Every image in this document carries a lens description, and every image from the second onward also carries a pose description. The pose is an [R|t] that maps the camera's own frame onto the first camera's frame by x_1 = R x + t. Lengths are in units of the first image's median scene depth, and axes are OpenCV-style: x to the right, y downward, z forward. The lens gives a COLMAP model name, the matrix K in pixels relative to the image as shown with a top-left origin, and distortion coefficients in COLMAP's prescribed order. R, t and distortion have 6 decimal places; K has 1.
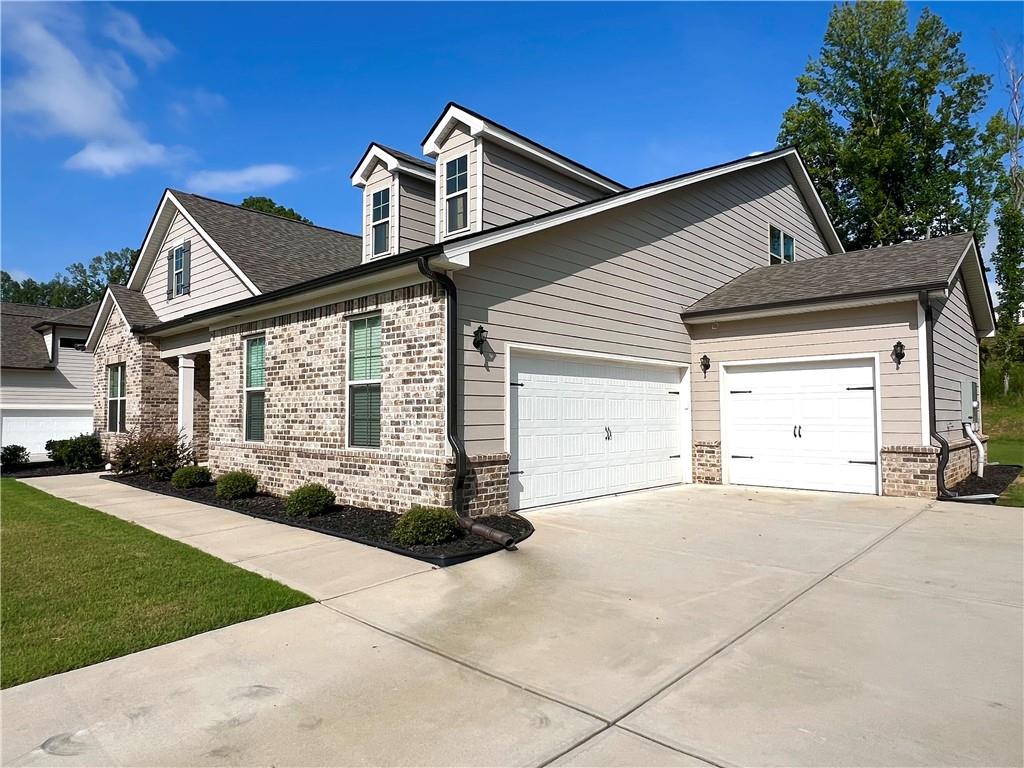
lens RADIAL K [[617.1, 0, 511.4], [0, 617.1, 387.0], [0, 0, 1]] dist [0.002636, -0.003991]
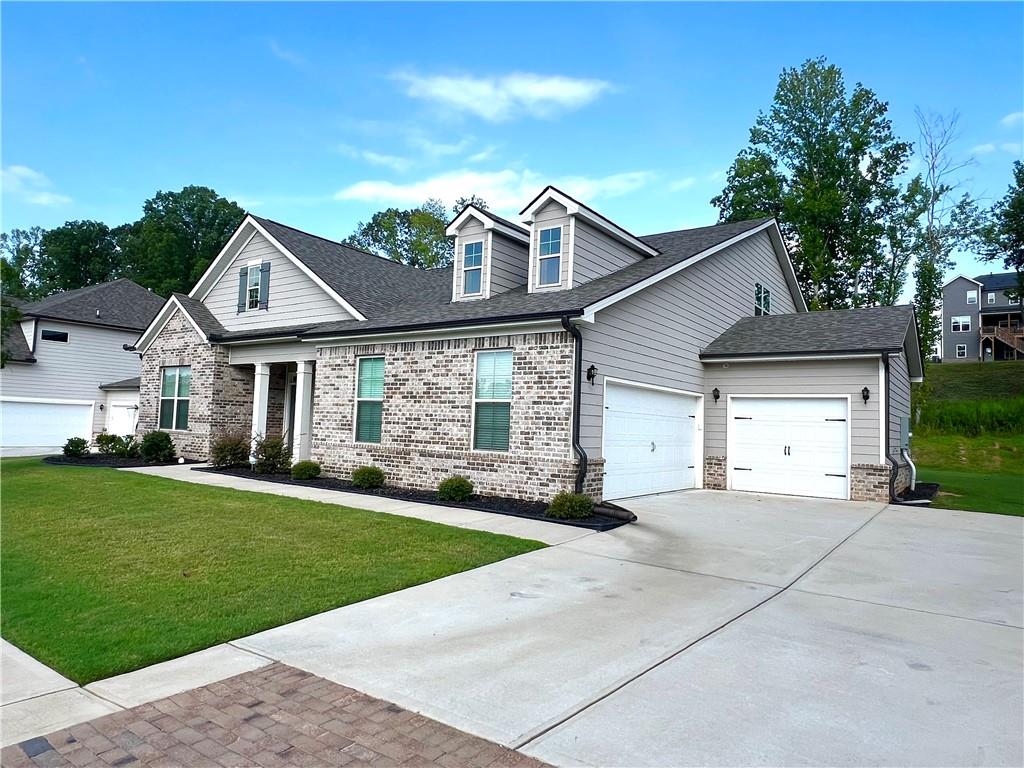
lens RADIAL K [[635.8, 0, 512.6], [0, 635.8, 380.0], [0, 0, 1]] dist [-0.002892, 0.002579]
pose [[0.992225, 0.048615, 0.114571, -0.301789], [-0.045482, 0.998520, -0.029803, -0.011463], [-0.115851, 0.024360, 0.992968, -0.299211]]
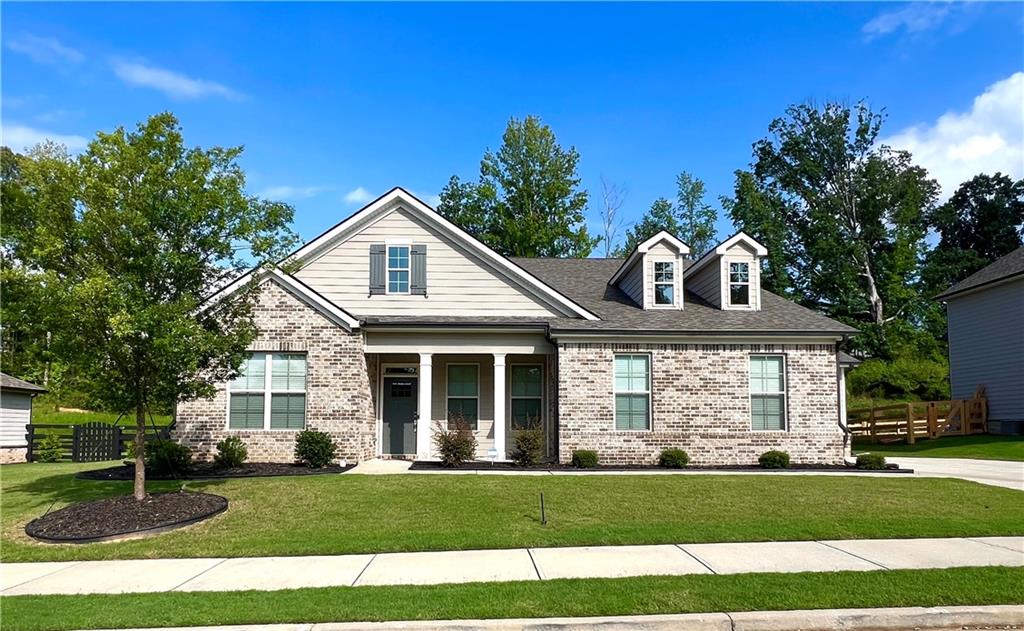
lens RADIAL K [[619.9, 0, 515.2], [0, 619.9, 388.7], [0, 0, 1]] dist [-0.001934, 0.000110]
pose [[0.720030, 0.053447, 0.691882, -1.678533], [-0.035534, 0.998561, -0.040157, 0.065265], [-0.693033, 0.004329, 0.720893, 0.200810]]
